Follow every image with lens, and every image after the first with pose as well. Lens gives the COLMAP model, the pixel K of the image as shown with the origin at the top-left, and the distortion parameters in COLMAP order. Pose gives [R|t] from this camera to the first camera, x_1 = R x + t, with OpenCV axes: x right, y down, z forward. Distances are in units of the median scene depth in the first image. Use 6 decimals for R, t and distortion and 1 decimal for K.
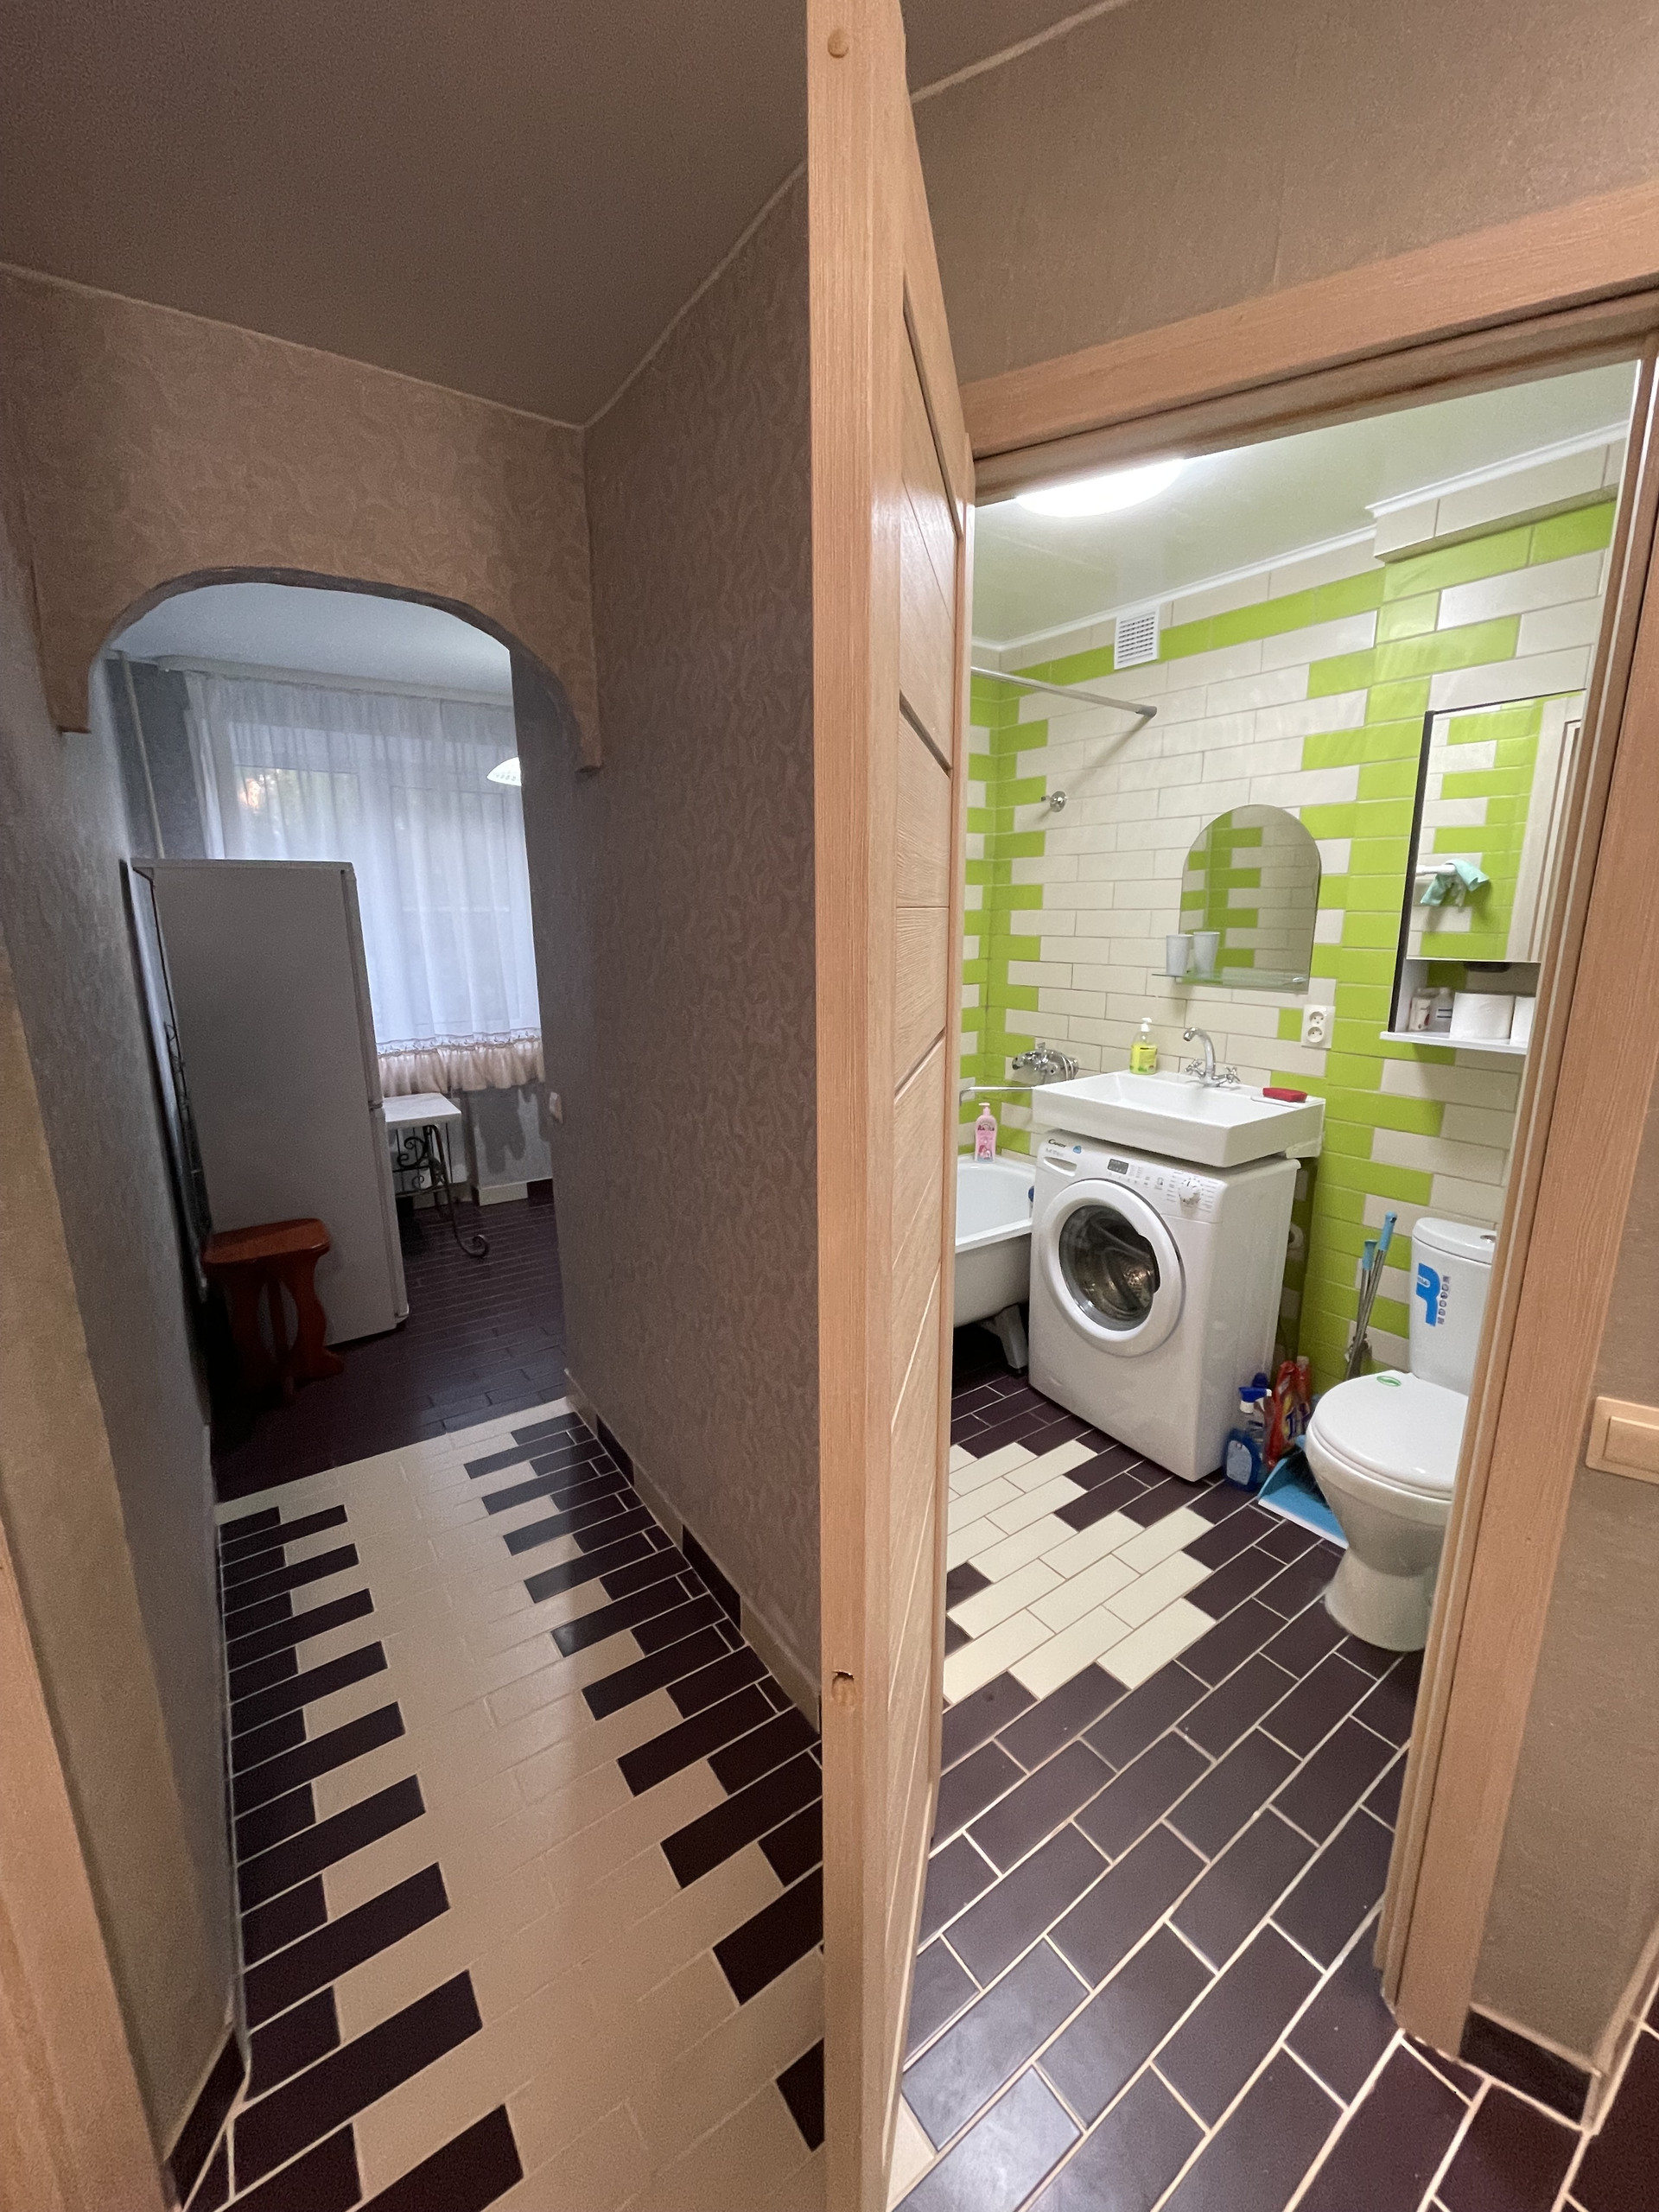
lens RADIAL K [[894.1, 0, 841.8], [0, 894.1, 1104.3], [0, 0, 1]] dist [-0.002053, 0.000196]
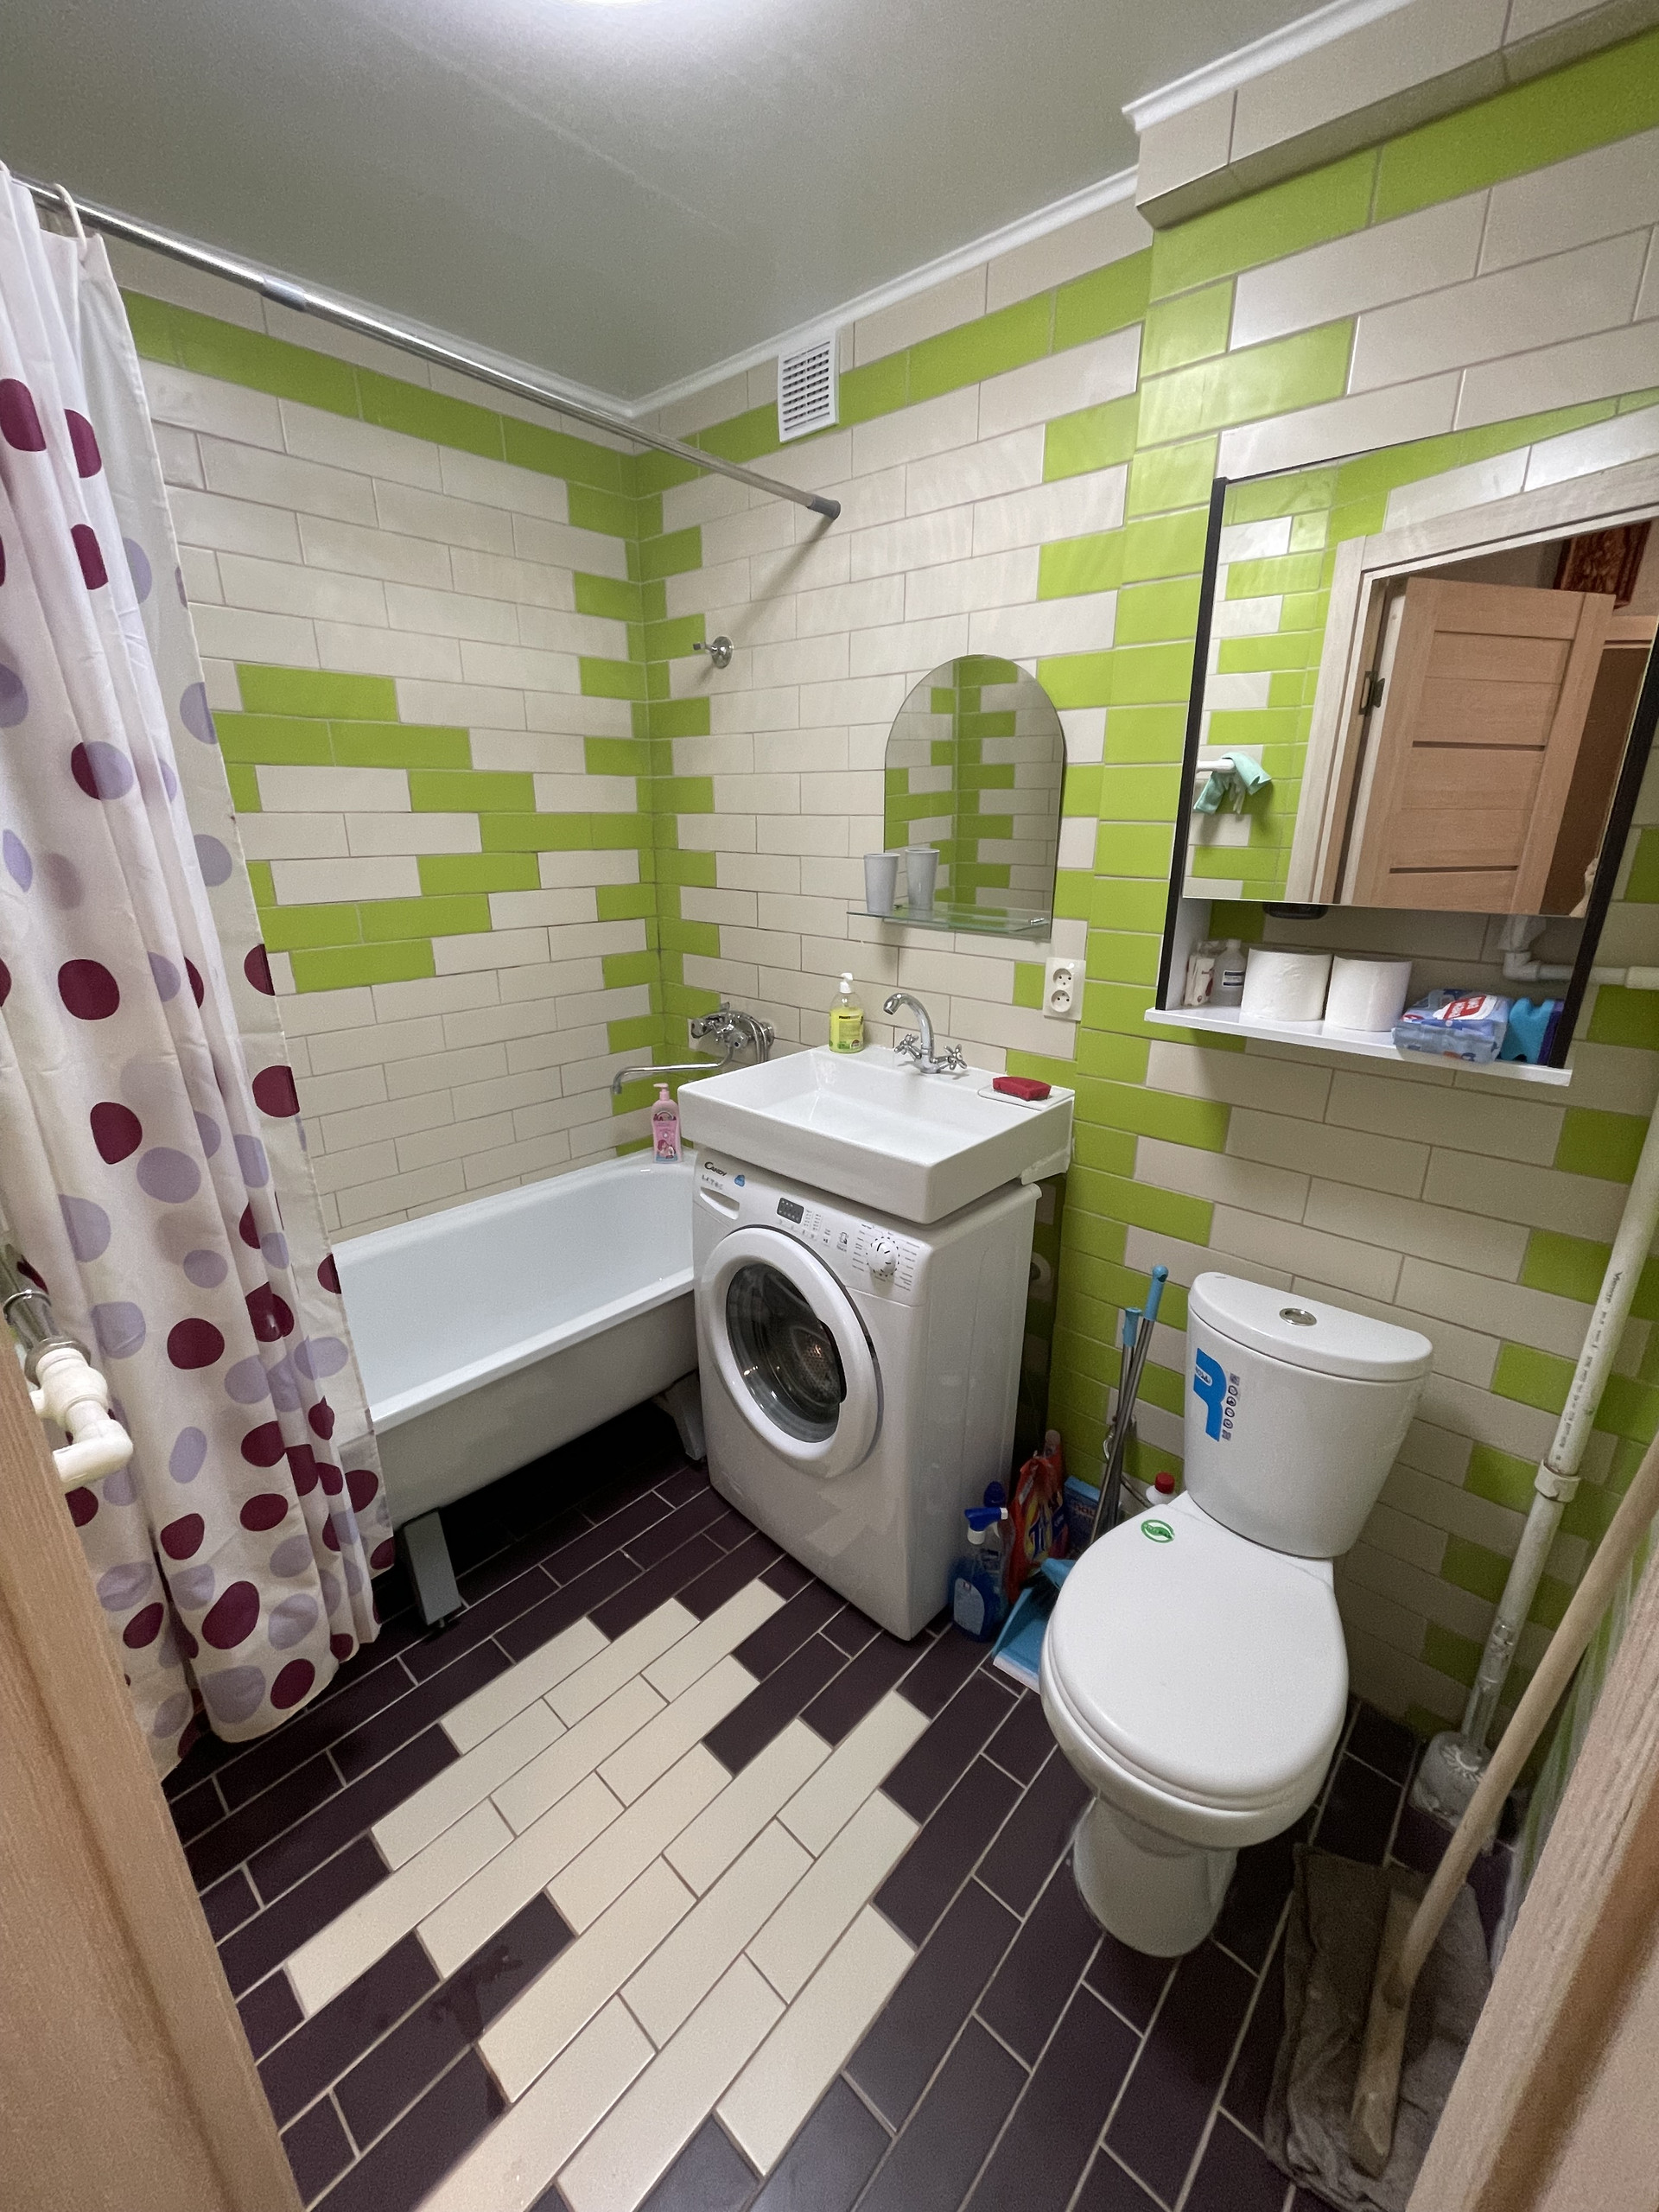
lens RADIAL K [[892.9, 0, 836.6], [0, 892.9, 1104.1], [0, 0, 1]] dist [0.001703, 0.000648]
pose [[0.977823, -0.057664, 0.201337, 0.211101], [0.037236, 0.993899, 0.103814, -0.076538], [-0.206095, -0.094015, 0.974005, 0.346164]]
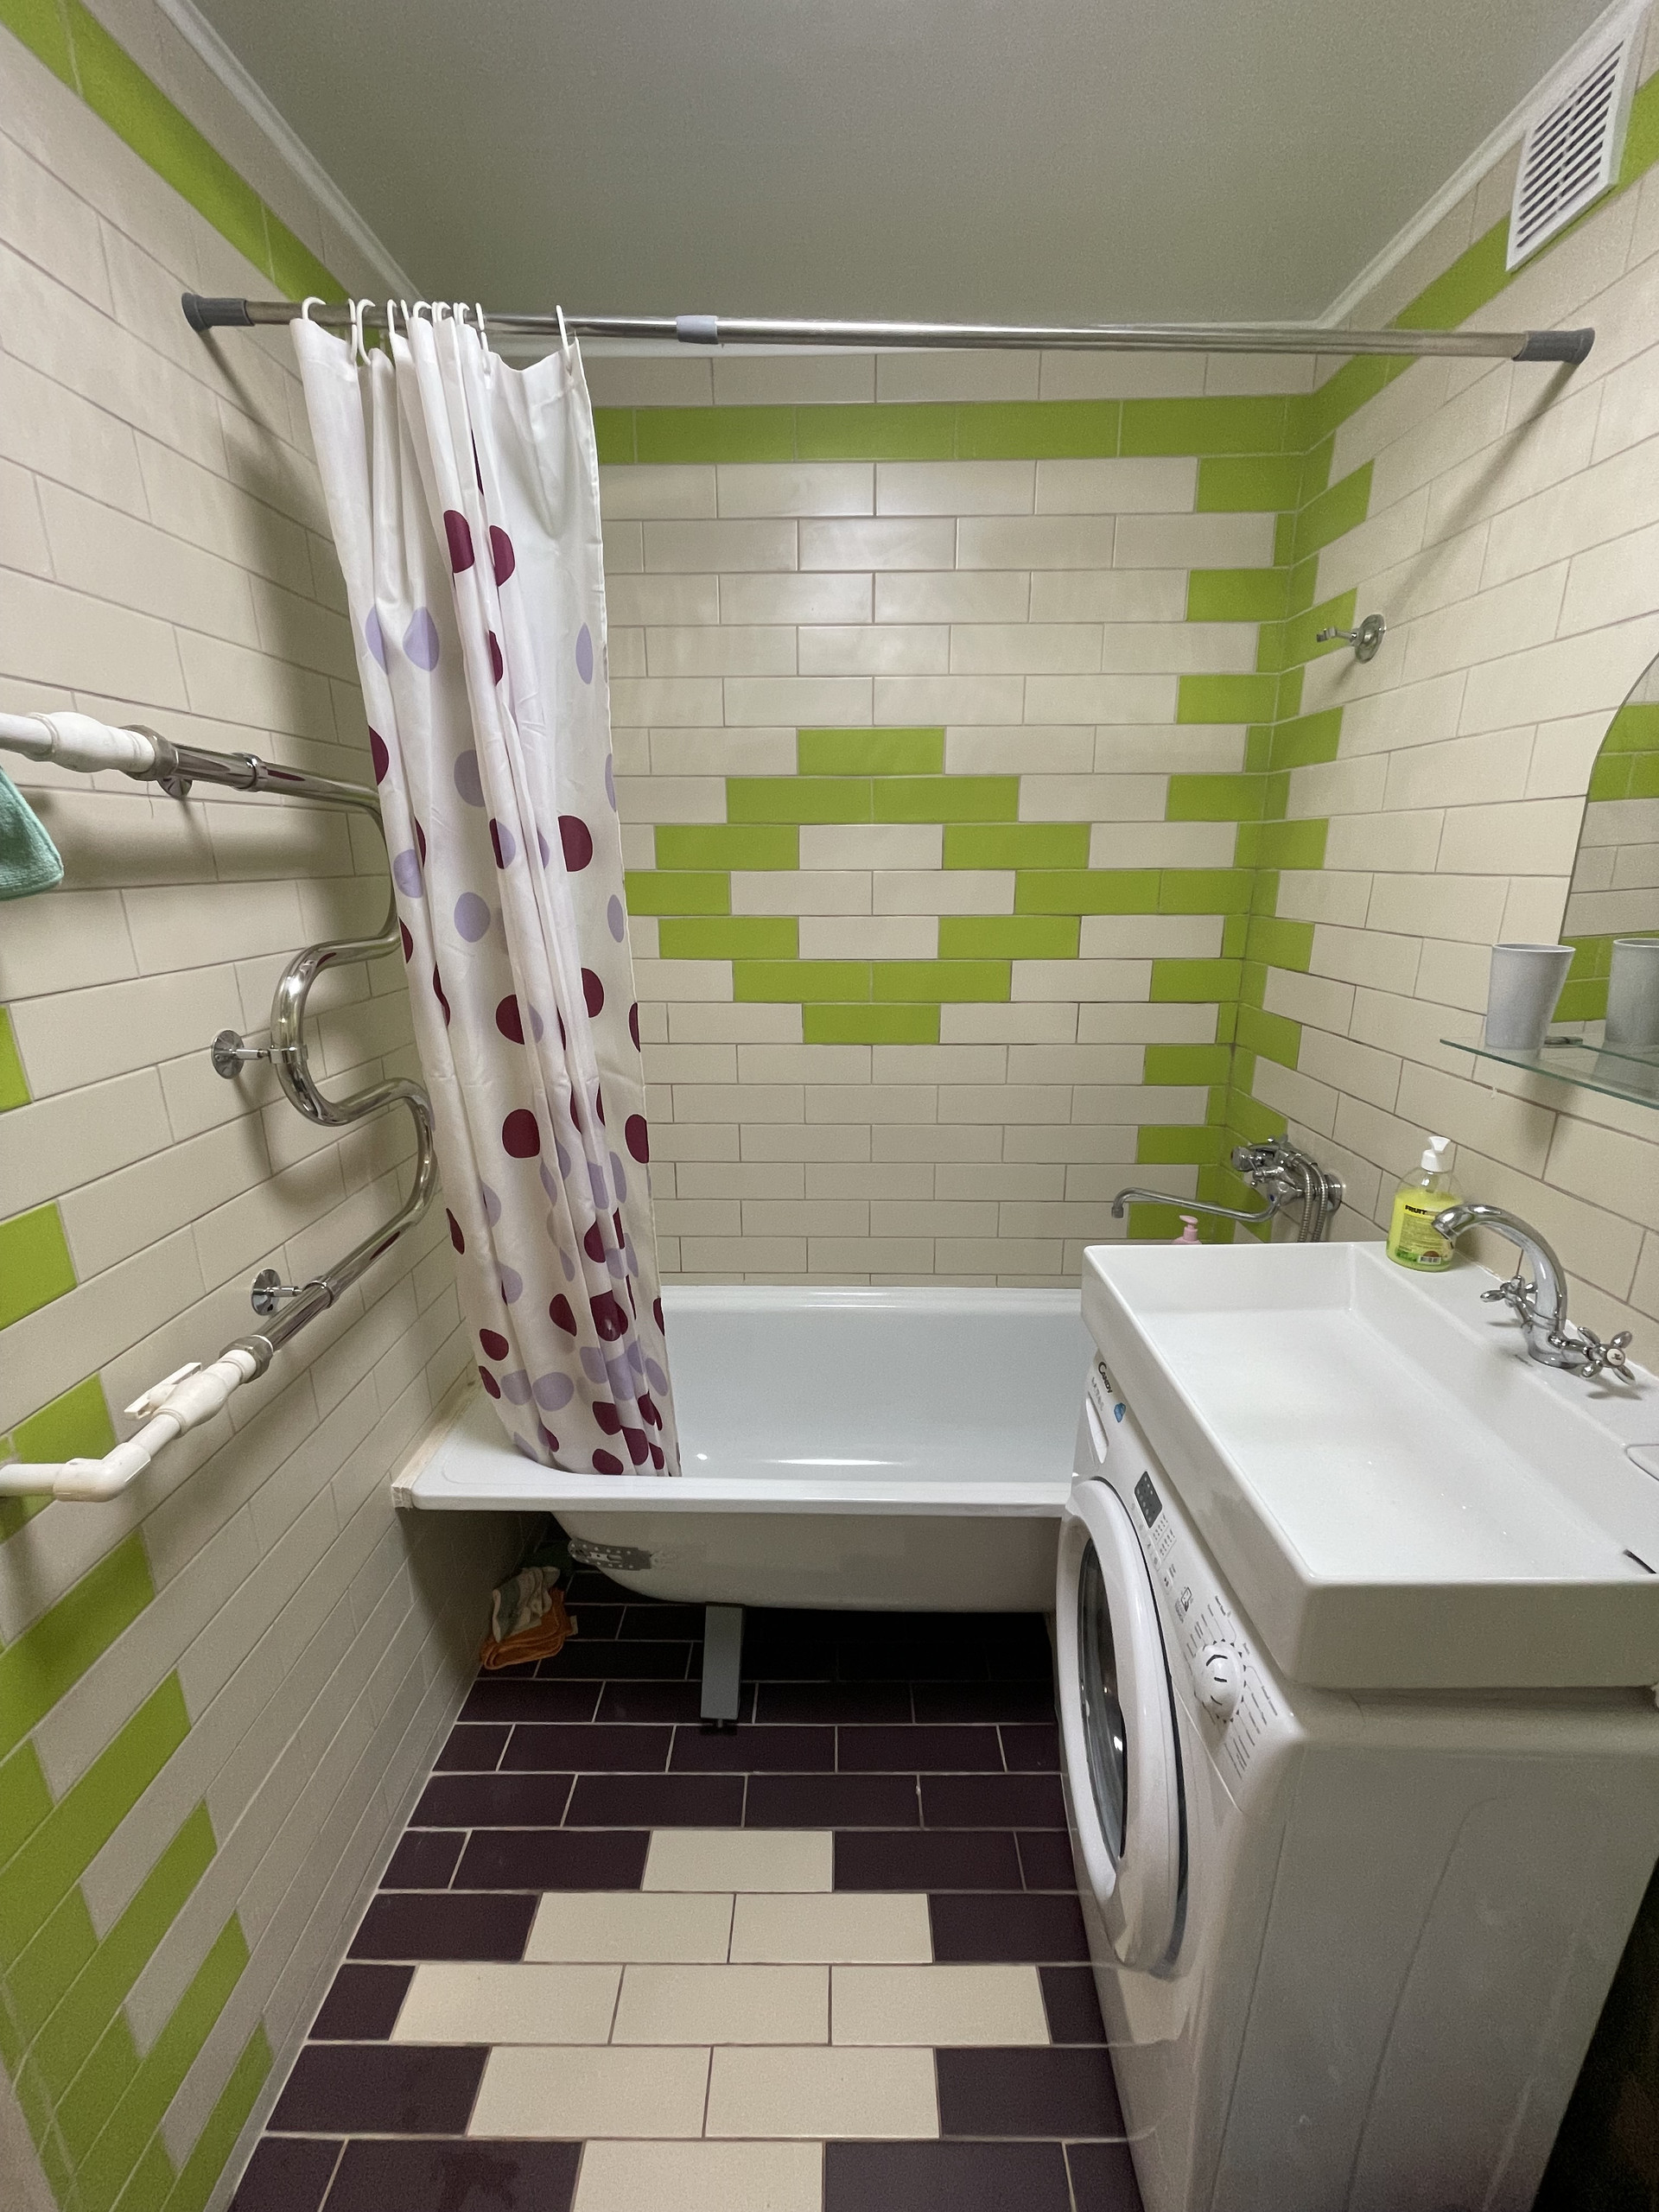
lens RADIAL K [[892.9, 0, 836.6], [0, 892.9, 1104.1], [0, 0, 1]] dist [0.001703, 0.000648]
pose [[0.812408, 0.158047, -0.561262, 0.393303], [-0.127487, 0.987422, 0.093518, -0.131999], [0.568982, -0.004421, 0.822338, 0.565477]]
